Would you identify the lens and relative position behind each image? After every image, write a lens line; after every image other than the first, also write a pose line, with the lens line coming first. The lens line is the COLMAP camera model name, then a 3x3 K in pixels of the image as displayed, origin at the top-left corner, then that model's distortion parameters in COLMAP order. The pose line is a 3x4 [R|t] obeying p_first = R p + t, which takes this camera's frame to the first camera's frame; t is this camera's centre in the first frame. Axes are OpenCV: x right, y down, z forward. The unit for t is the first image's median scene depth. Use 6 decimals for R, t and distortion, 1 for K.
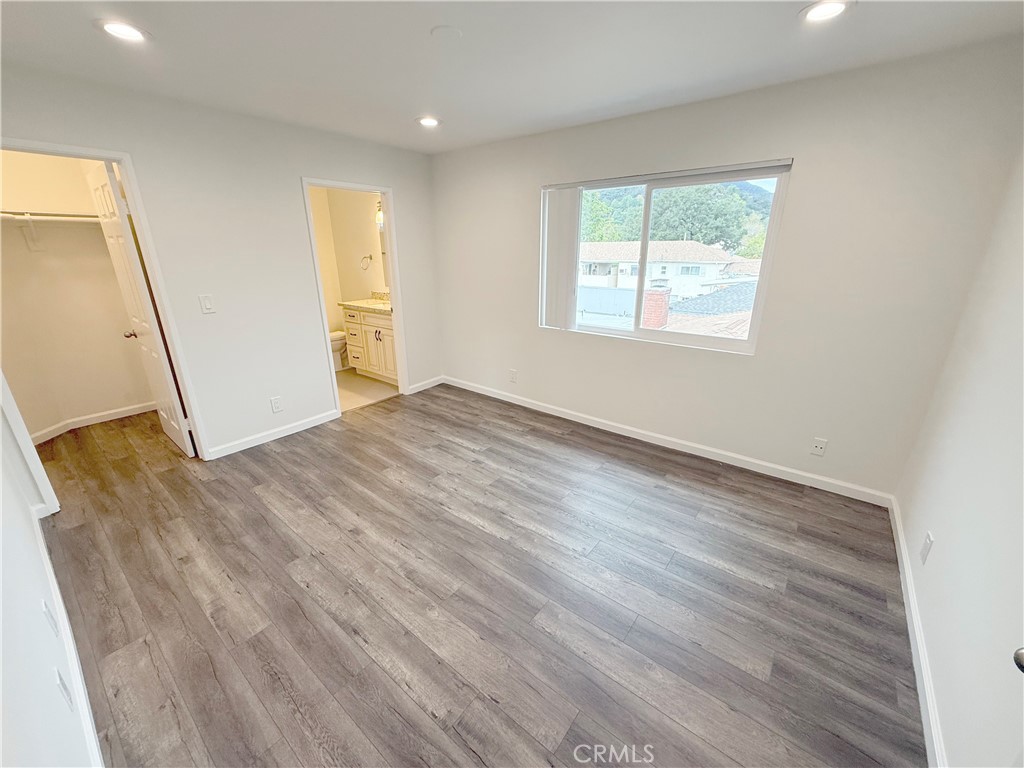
lens RADIAL K [[405.9, 0, 508.5], [0, 405.9, 386.4], [0, 0, 1]] dist [-0.001178, -0.000079]
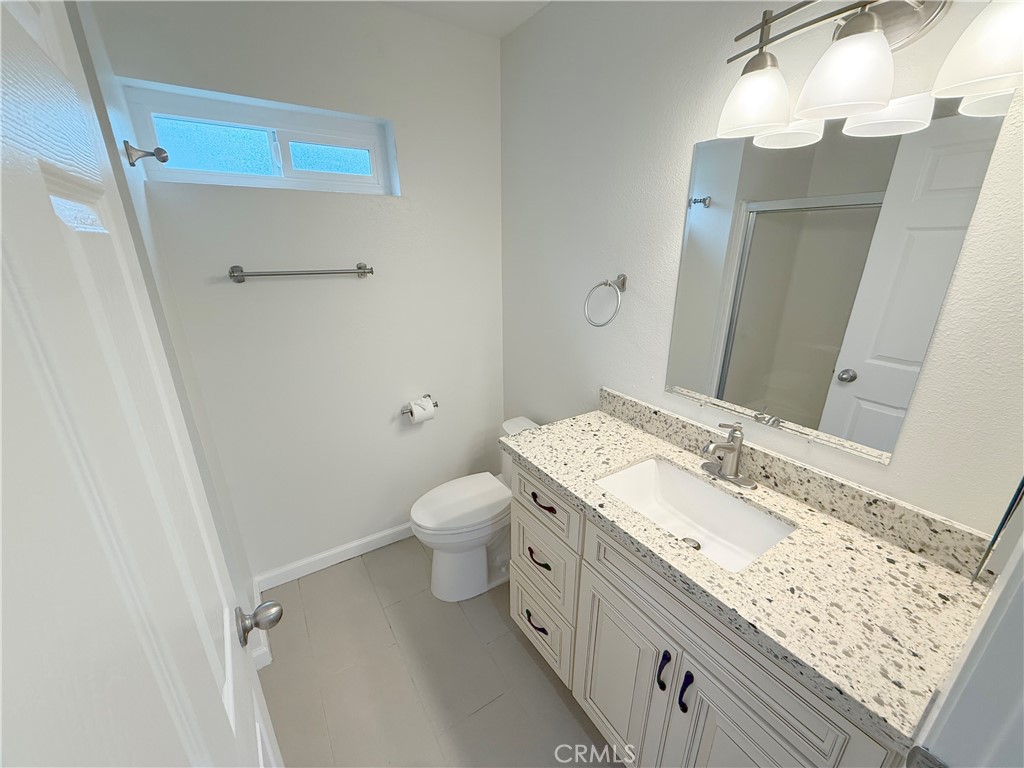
lens RADIAL K [[405.9, 0, 508.5], [0, 405.9, 386.4], [0, 0, 1]] dist [-0.001178, -0.000079]
pose [[0.946035, 0.111666, -0.304219, -0.356580], [-0.109796, 0.993681, 0.023305, -0.270648], [0.304899, 0.011355, 0.952317, 0.780757]]
